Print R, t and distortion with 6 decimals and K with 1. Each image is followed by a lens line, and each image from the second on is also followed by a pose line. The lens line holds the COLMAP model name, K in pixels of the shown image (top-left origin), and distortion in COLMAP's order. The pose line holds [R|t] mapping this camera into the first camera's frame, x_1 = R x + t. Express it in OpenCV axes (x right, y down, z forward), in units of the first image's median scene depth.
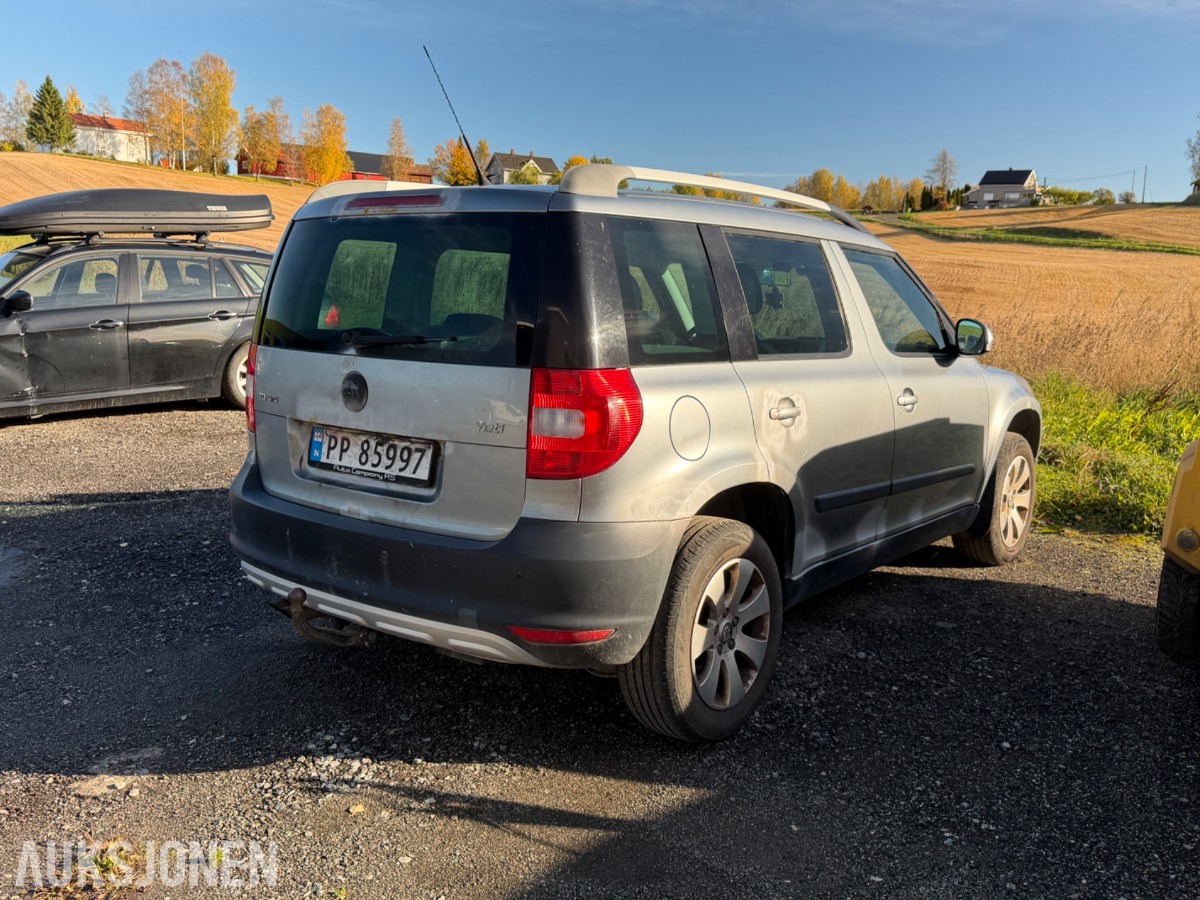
lens RADIAL K [[1093.4, 0, 553.0], [0, 1093.4, 445.5], [0, 0, 1]] dist [0.139961, -0.246352]
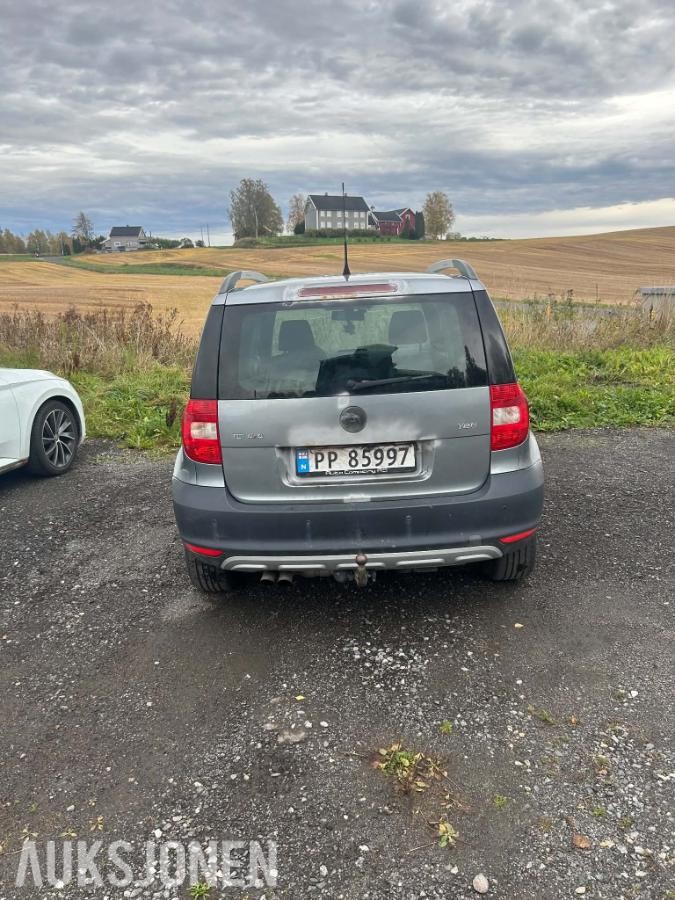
lens RADIAL K [[729.0, 0, 337.5], [0, 729.0, 450.0], [0, 0, 1]] dist [0.103394, -0.153791]
pose [[0.773462, -0.192070, 0.604041, -0.814760], [0.158872, 0.981308, 0.108599, -0.121144], [-0.613609, 0.011968, 0.789520, 0.228566]]
